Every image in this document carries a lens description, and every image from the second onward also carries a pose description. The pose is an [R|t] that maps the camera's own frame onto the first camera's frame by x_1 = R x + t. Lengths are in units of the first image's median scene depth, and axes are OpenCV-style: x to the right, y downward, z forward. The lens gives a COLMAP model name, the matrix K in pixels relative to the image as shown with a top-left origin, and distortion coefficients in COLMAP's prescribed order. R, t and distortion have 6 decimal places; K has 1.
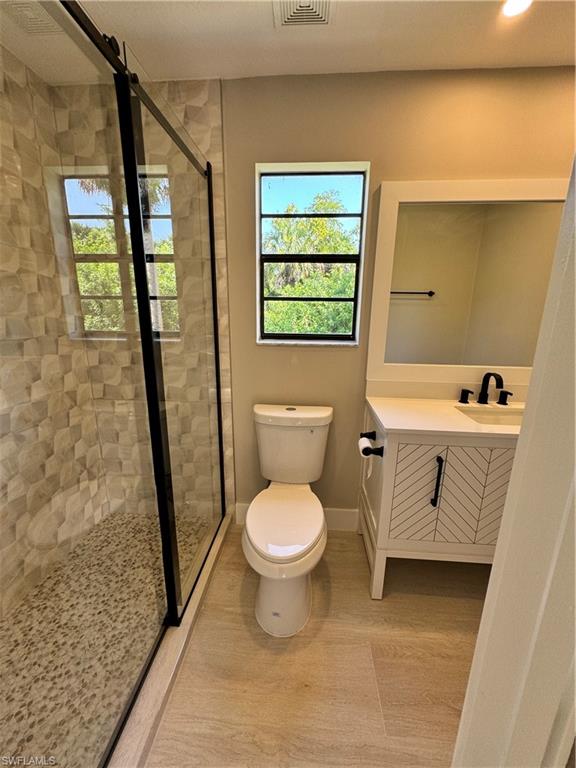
lens RADIAL K [[307.9, 0, 288.3], [0, 307.9, 384.1], [0, 0, 1]] dist [-0.002636, -0.000417]
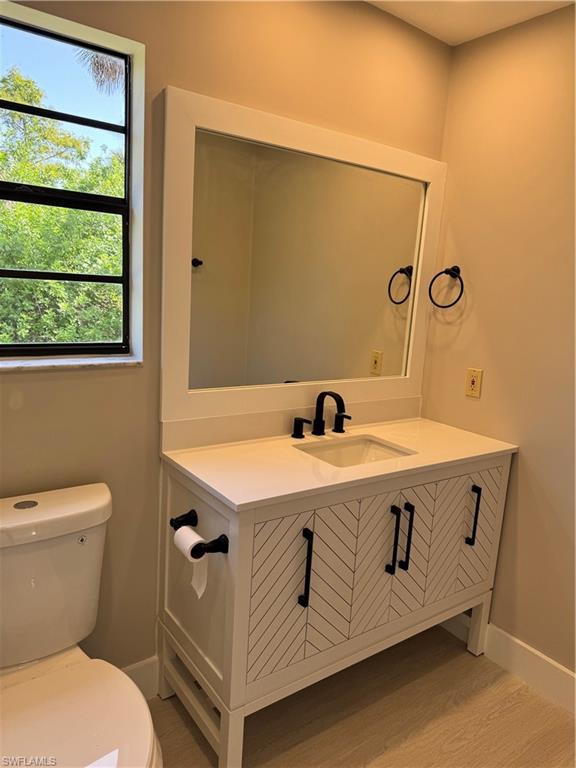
lens RADIAL K [[547.6, 0, 285.3], [0, 547.6, 382.3], [0, 0, 1]] dist [0.020239, -0.018604]
pose [[0.765871, -0.083053, 0.637608, -0.223231], [0.103251, 0.994640, 0.005538, -0.074400], [-0.634650, 0.061592, 0.770341, 0.081573]]
